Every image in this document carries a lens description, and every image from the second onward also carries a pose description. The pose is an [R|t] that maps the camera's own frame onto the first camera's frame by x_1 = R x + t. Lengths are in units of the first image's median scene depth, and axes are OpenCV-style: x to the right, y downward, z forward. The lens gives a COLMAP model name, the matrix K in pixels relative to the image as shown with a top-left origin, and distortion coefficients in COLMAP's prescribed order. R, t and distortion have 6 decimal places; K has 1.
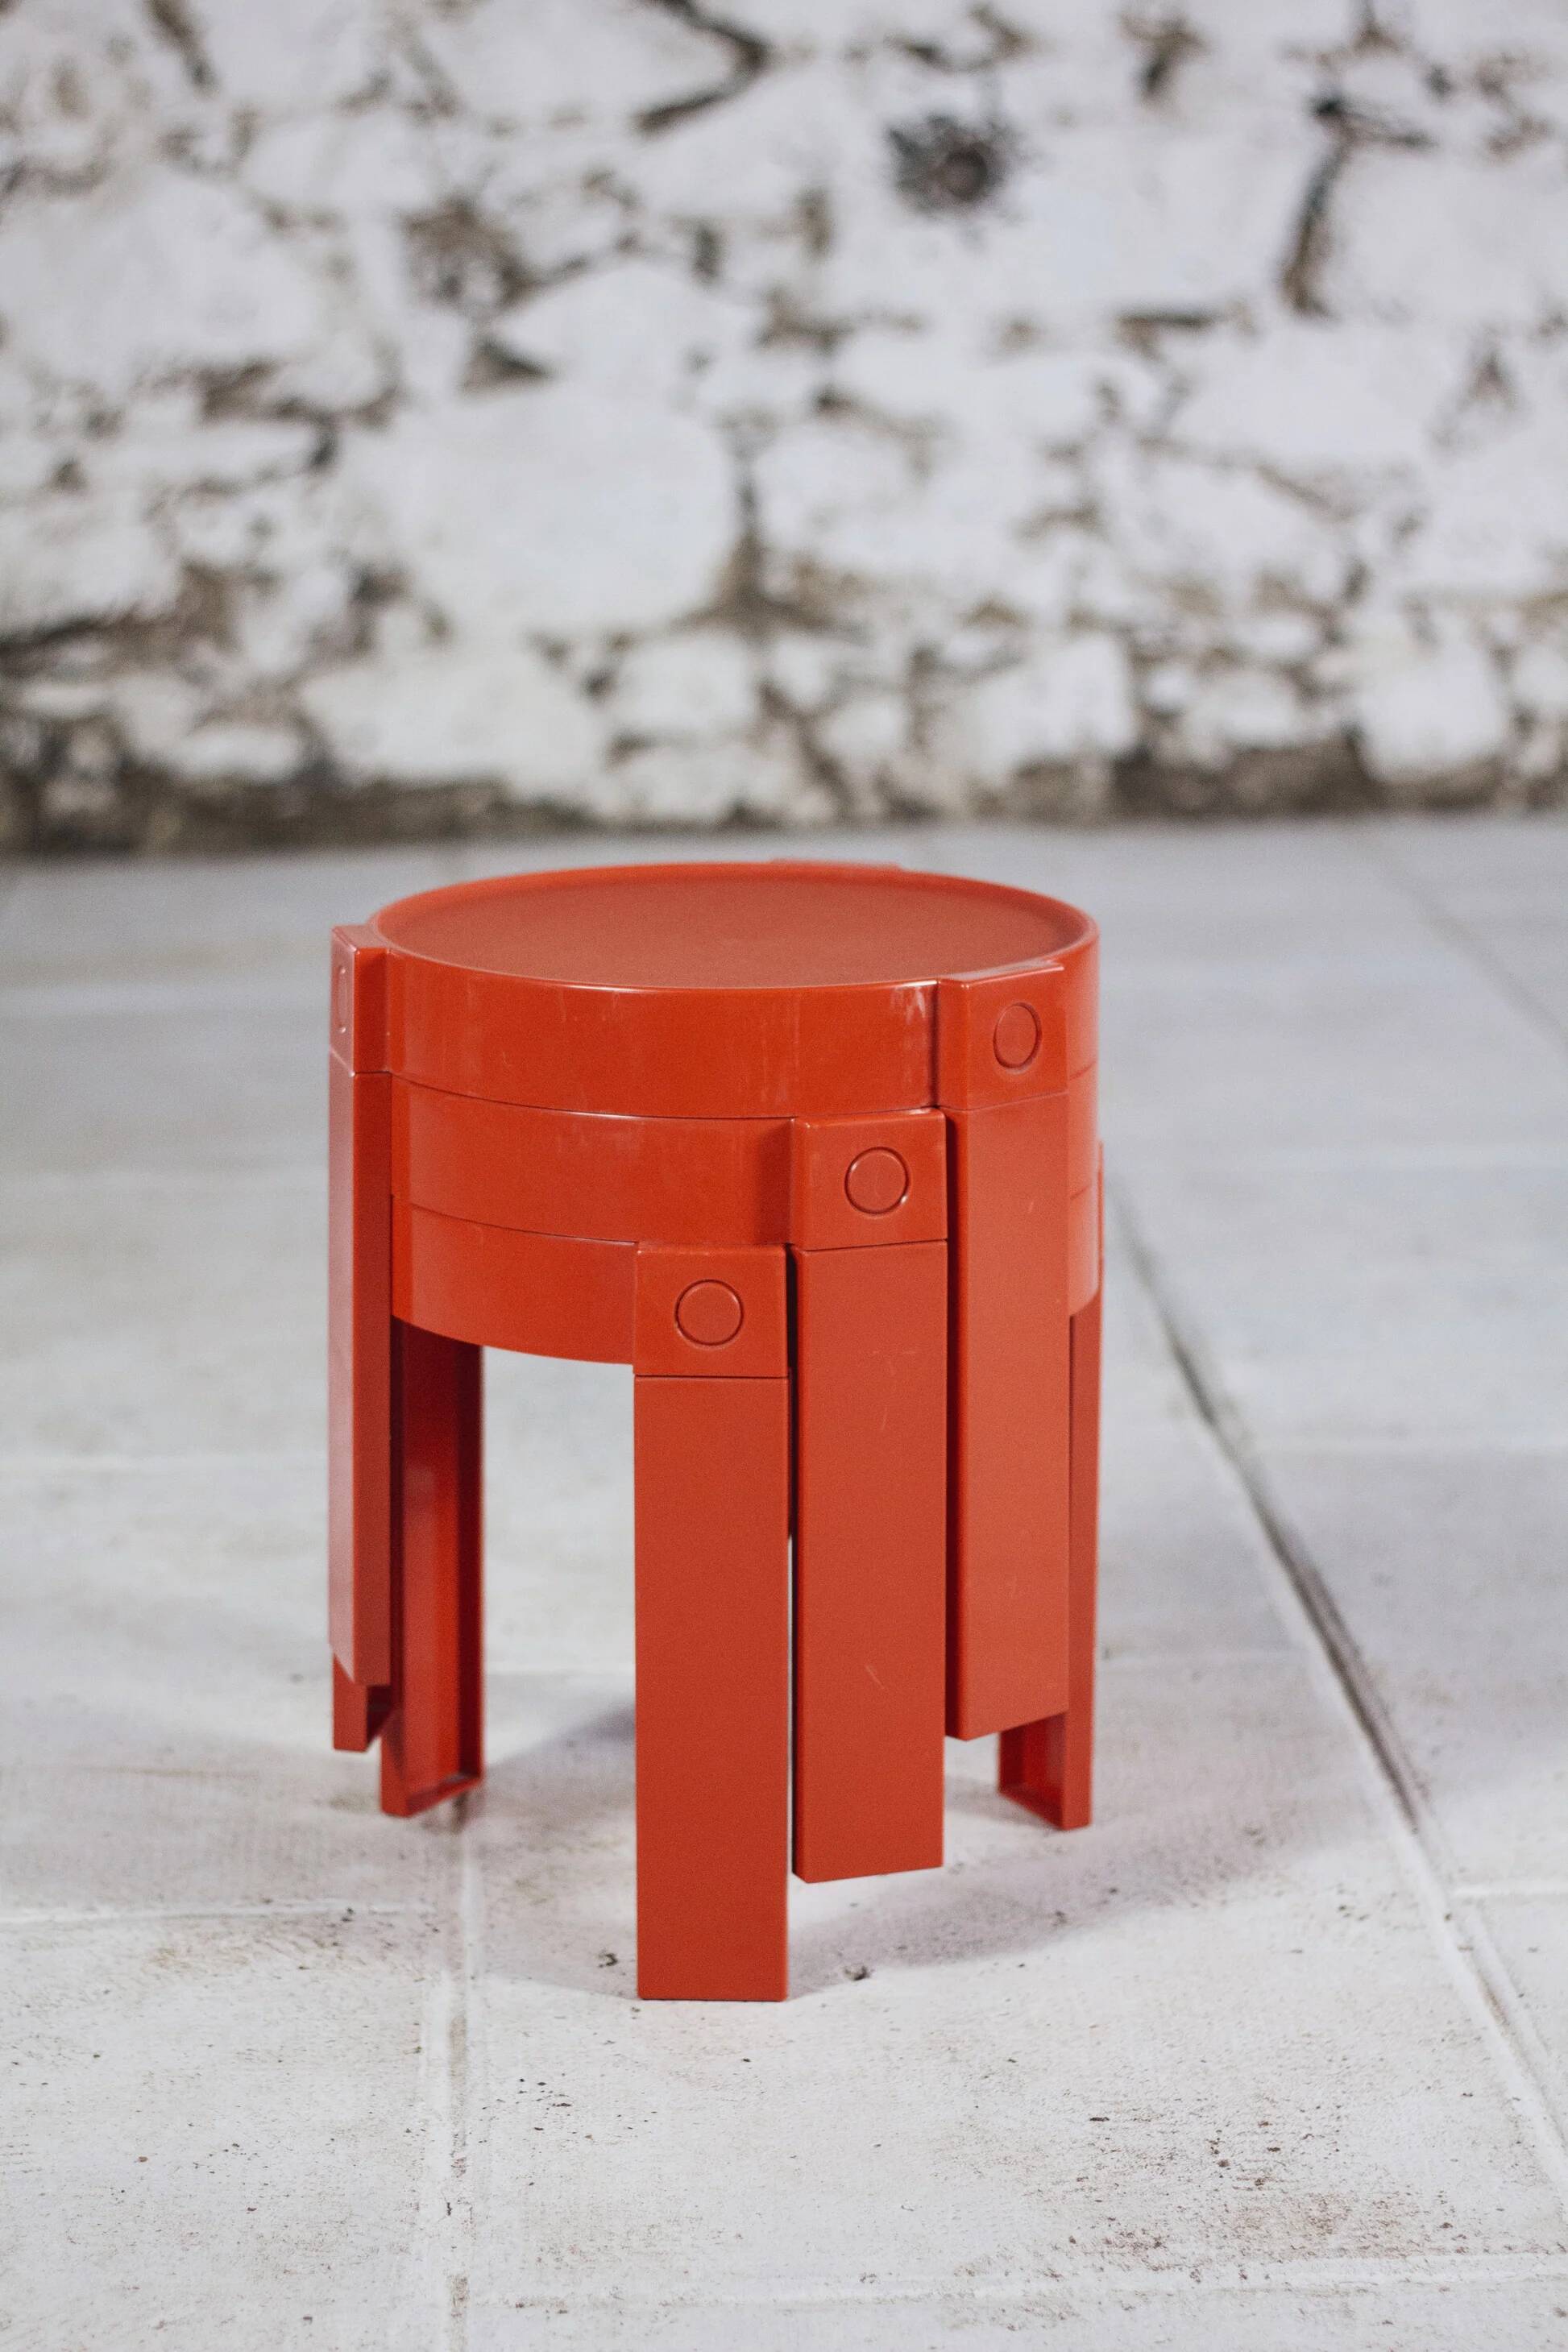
lens RADIAL K [[5672.7, 0, 772.7], [0, 5672.7, 1174.1], [0, 0, 1]] dist [-0.105319, 0.000000]
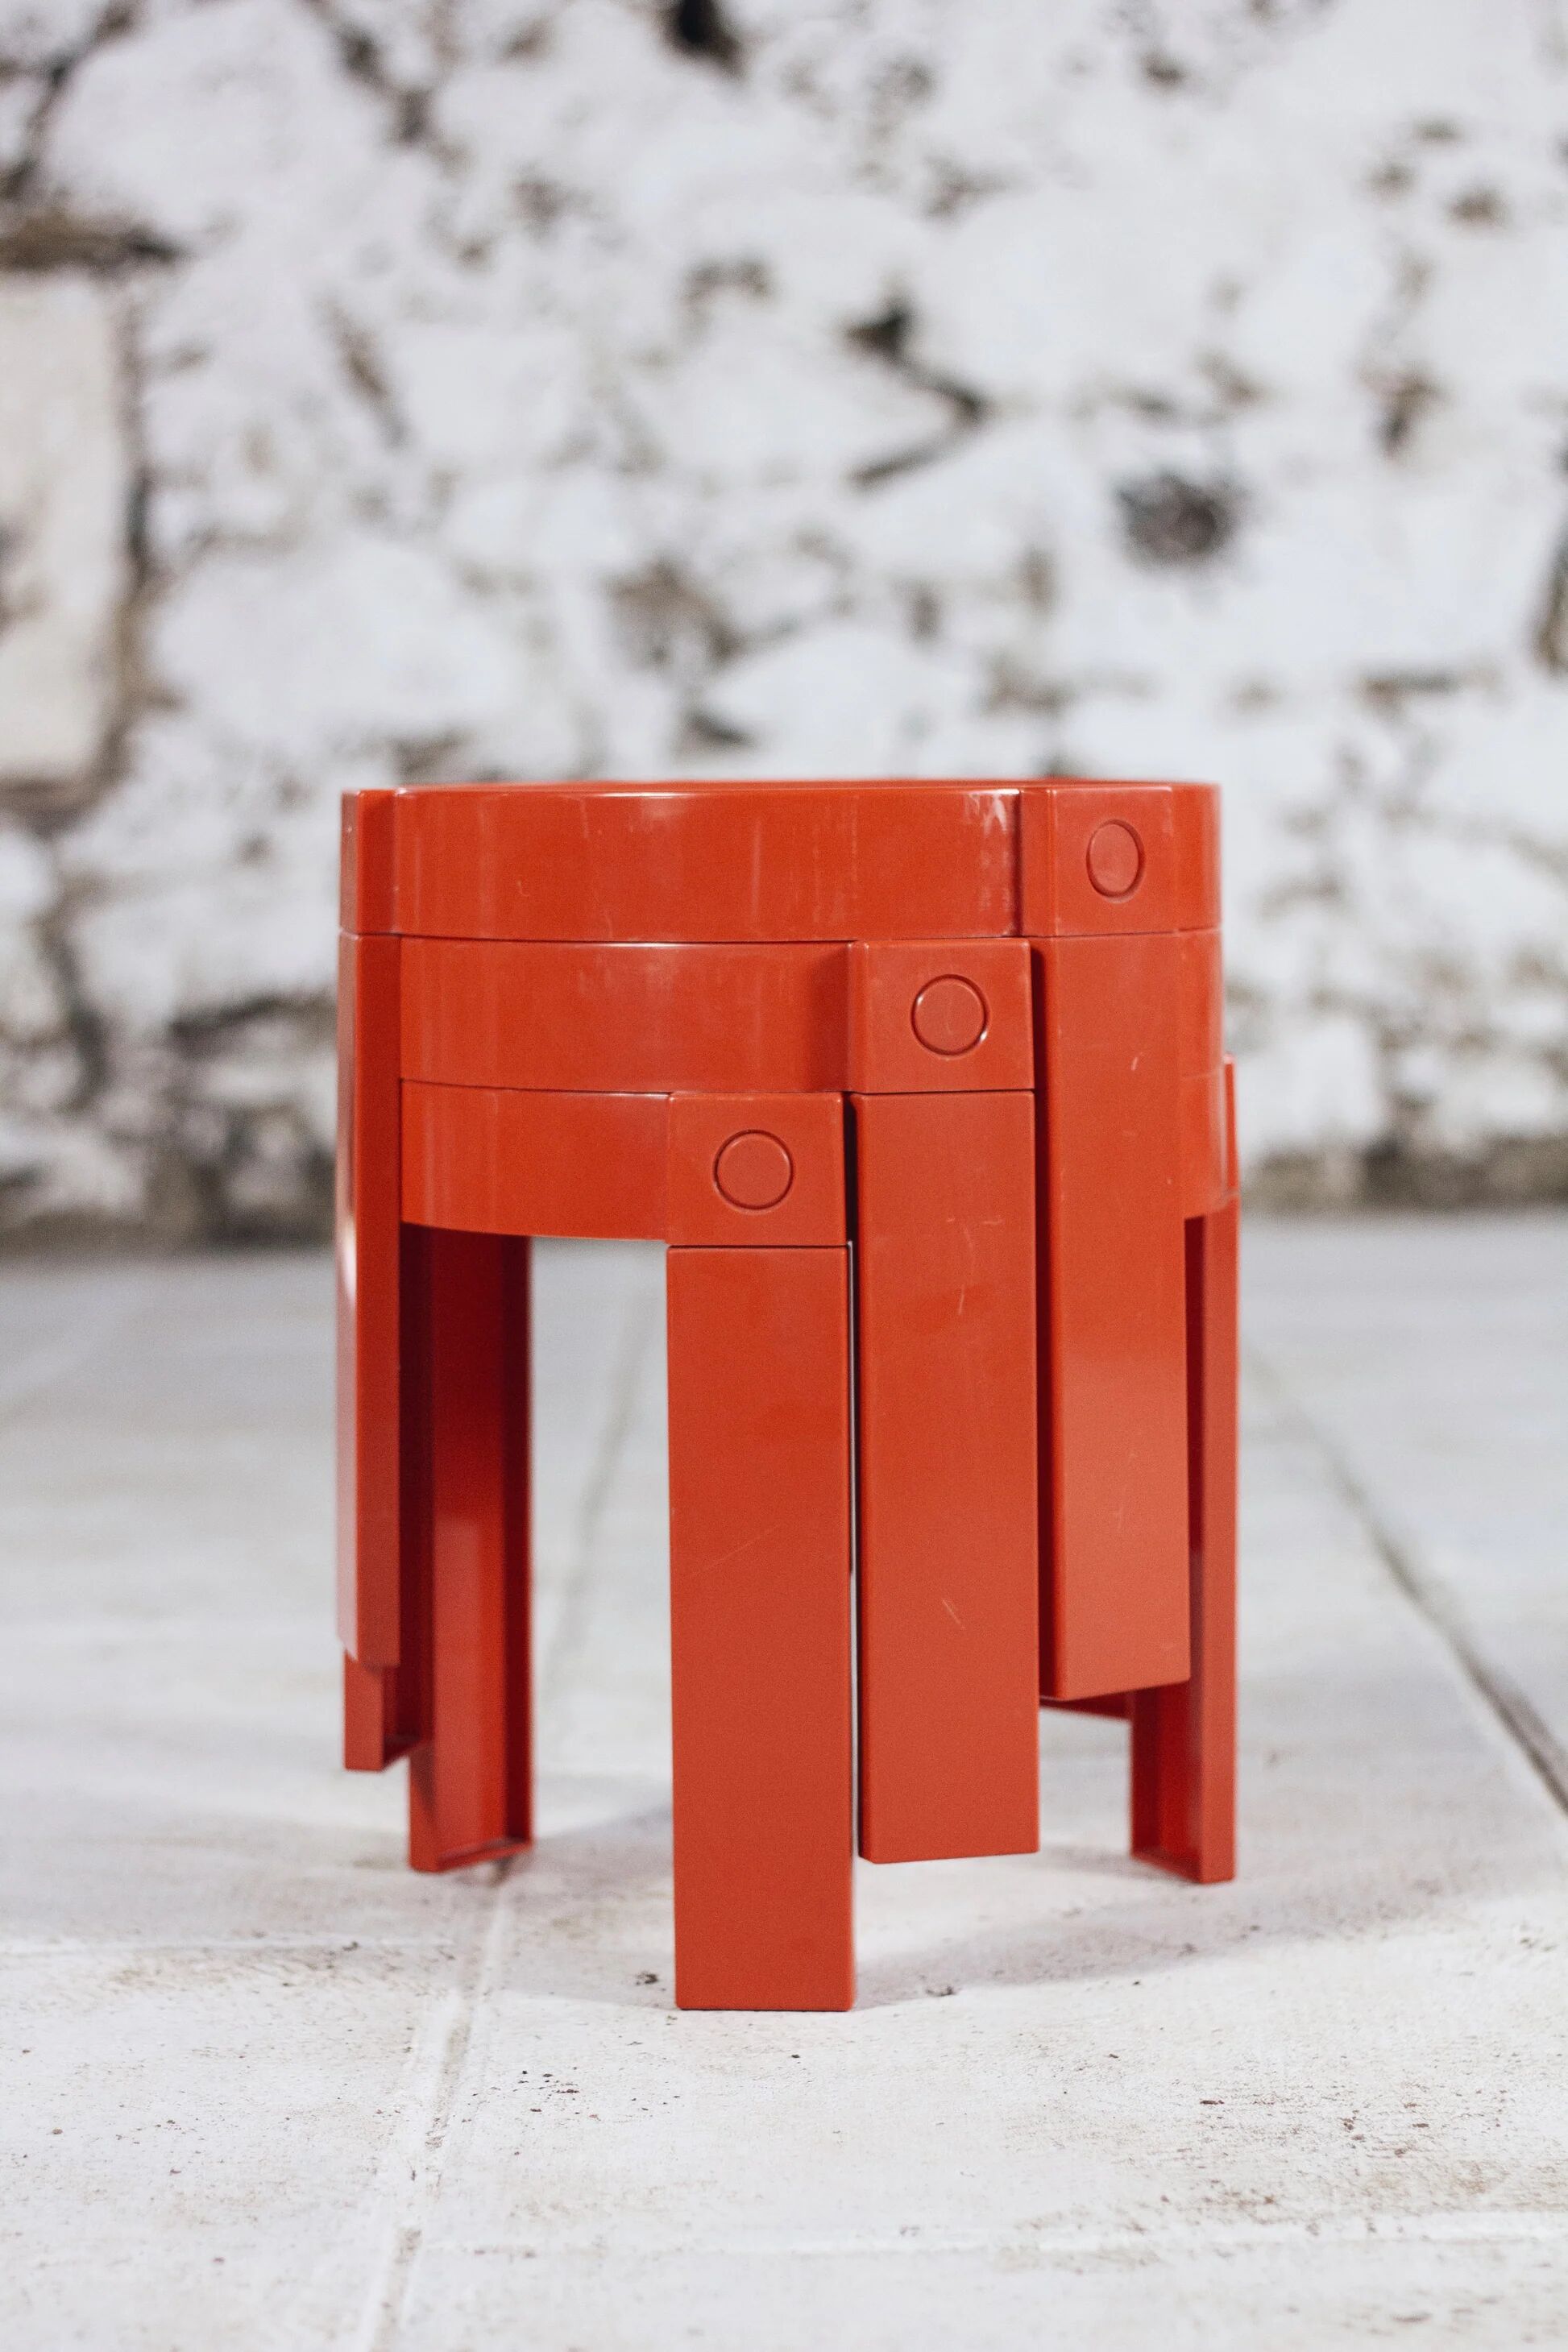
lens RADIAL K [[5672.7, 0, 767.0], [0, 5672.7, 1176.9], [0, 0, 1]] dist [-0.105319, 0.000000]
pose [[0.998198, -0.006310, -0.059667, 0.020508], [-0.001942, 0.990537, -0.137229, 0.069970], [0.059968, 0.137097, 0.988741, 0.076623]]
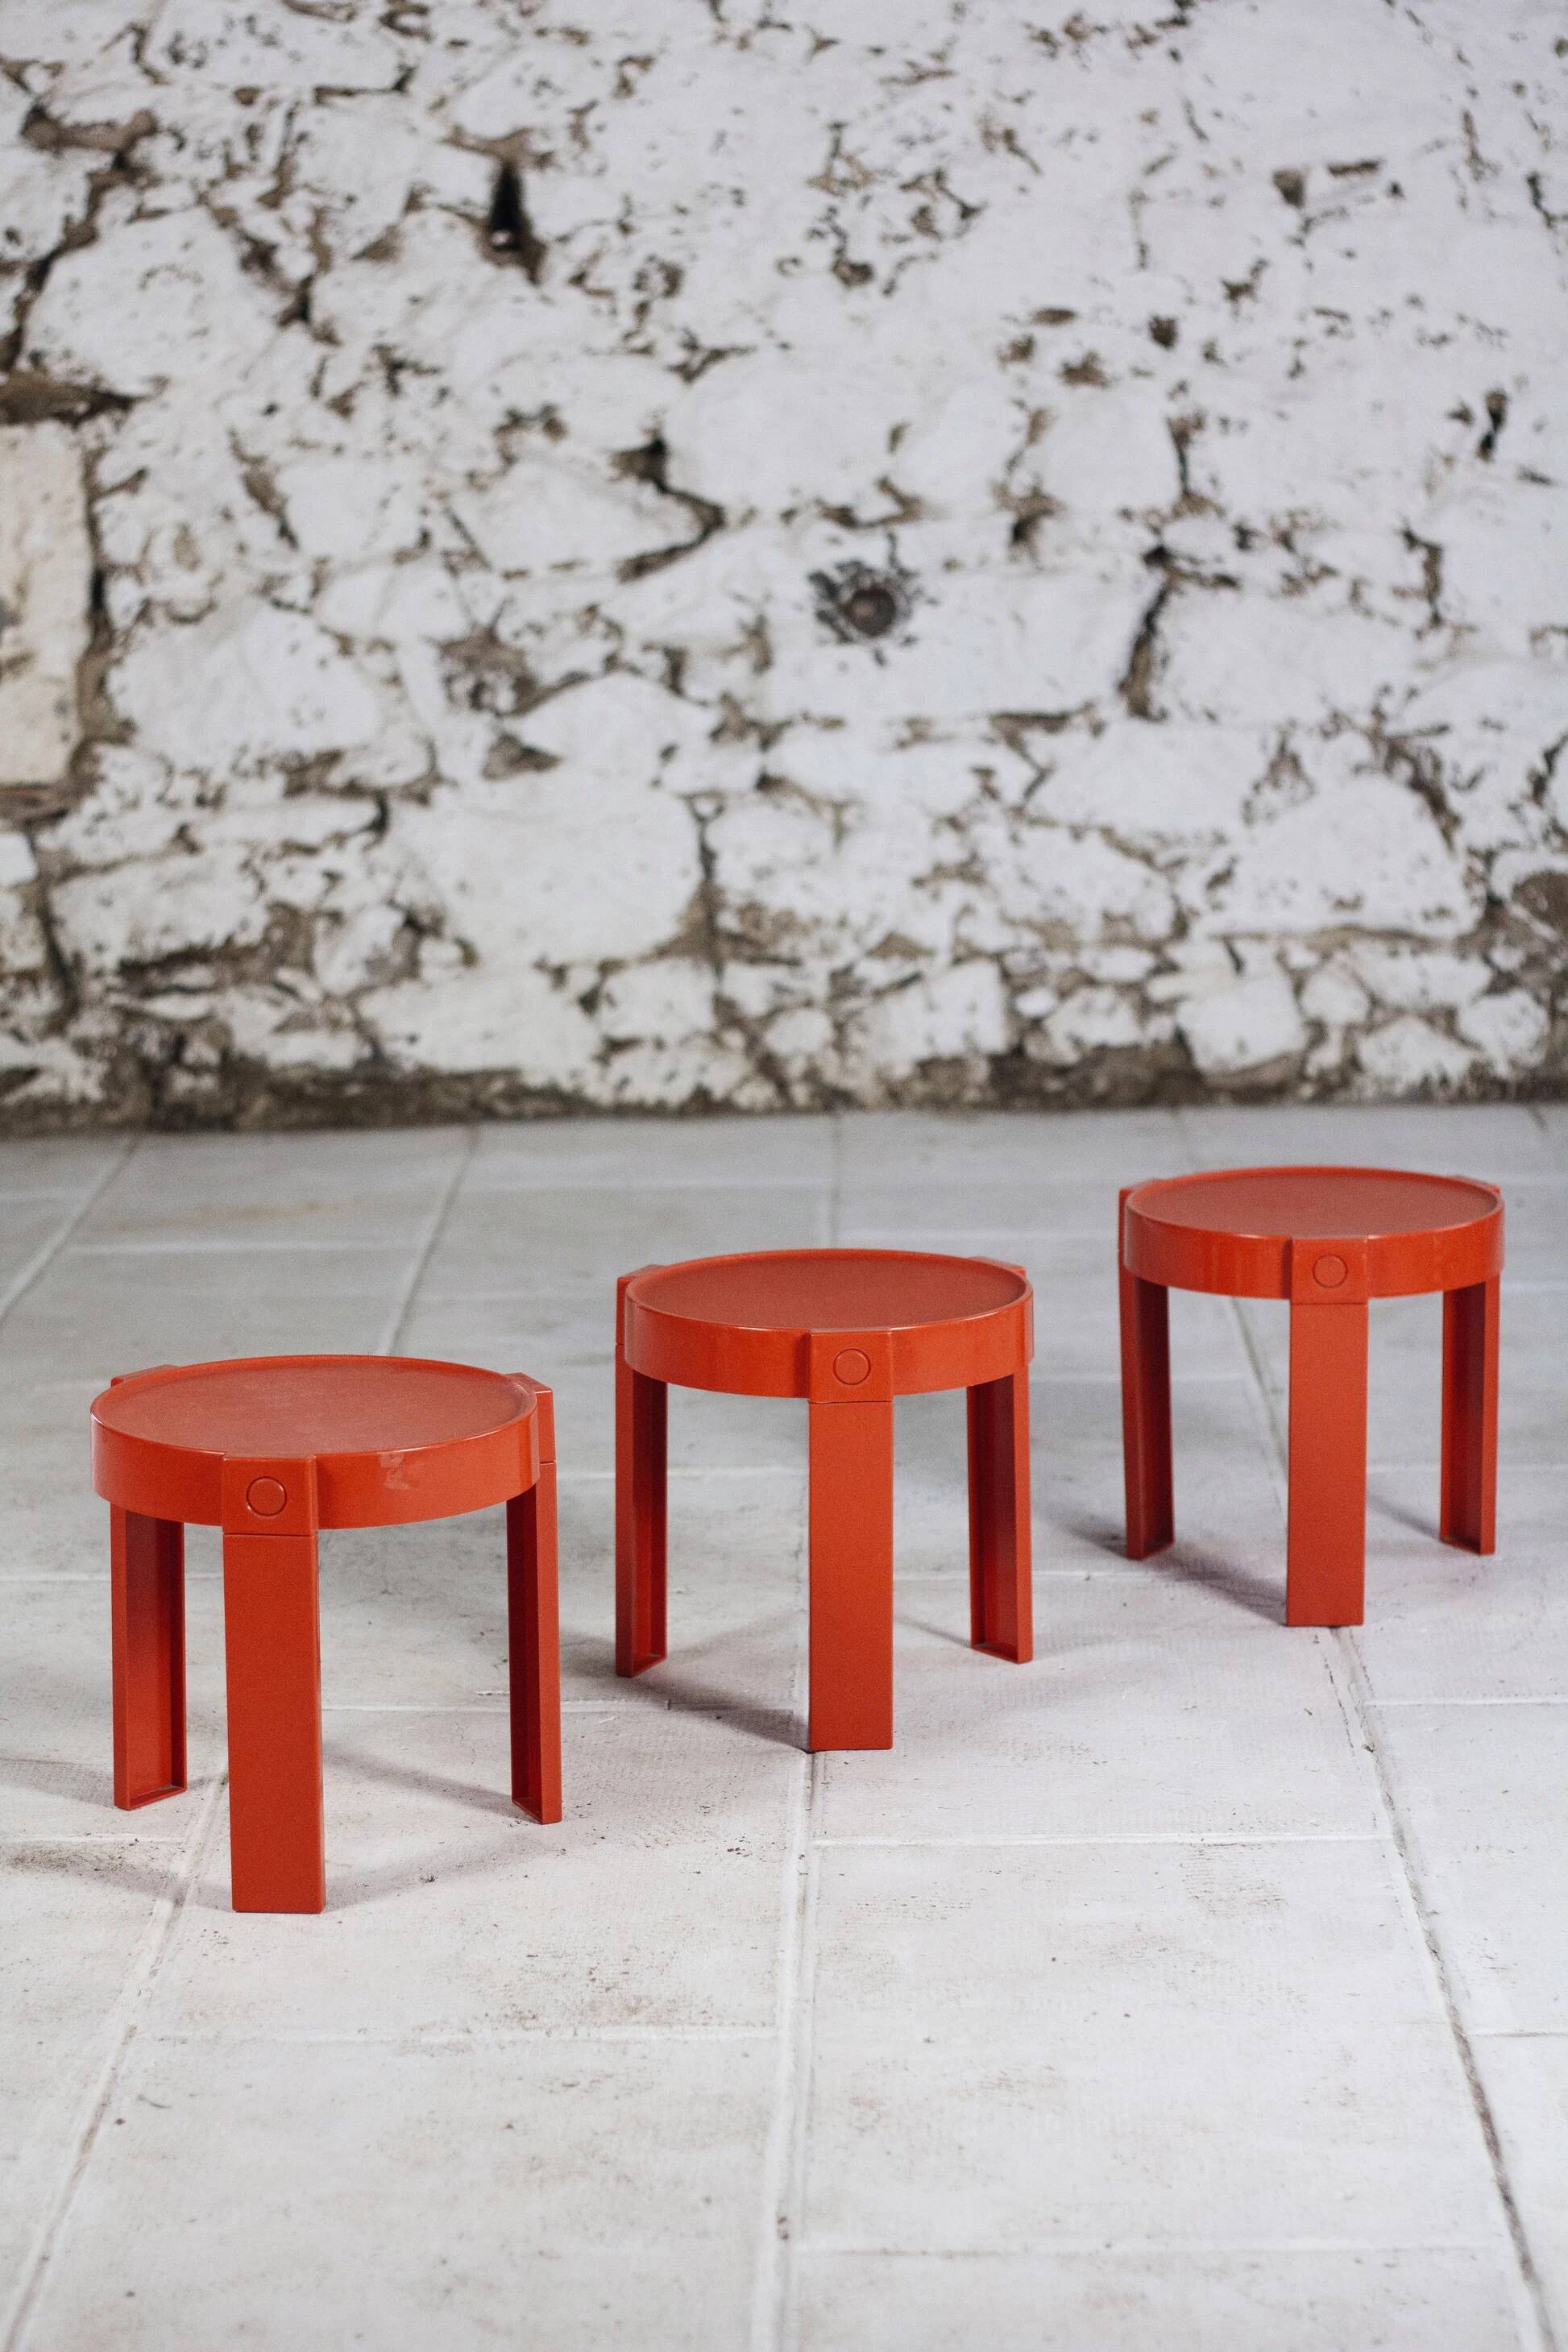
lens RADIAL K [[5672.7, 0, 784.8], [0, 5672.7, 1183.9], [0, 0, 1]] dist [-0.105319, 0.000000]
pose [[0.997529, 0.008584, -0.069734, 0.119236], [-0.010667, 0.999506, -0.029547, -0.007252], [0.069446, 0.030218, 0.997128, -0.332526]]
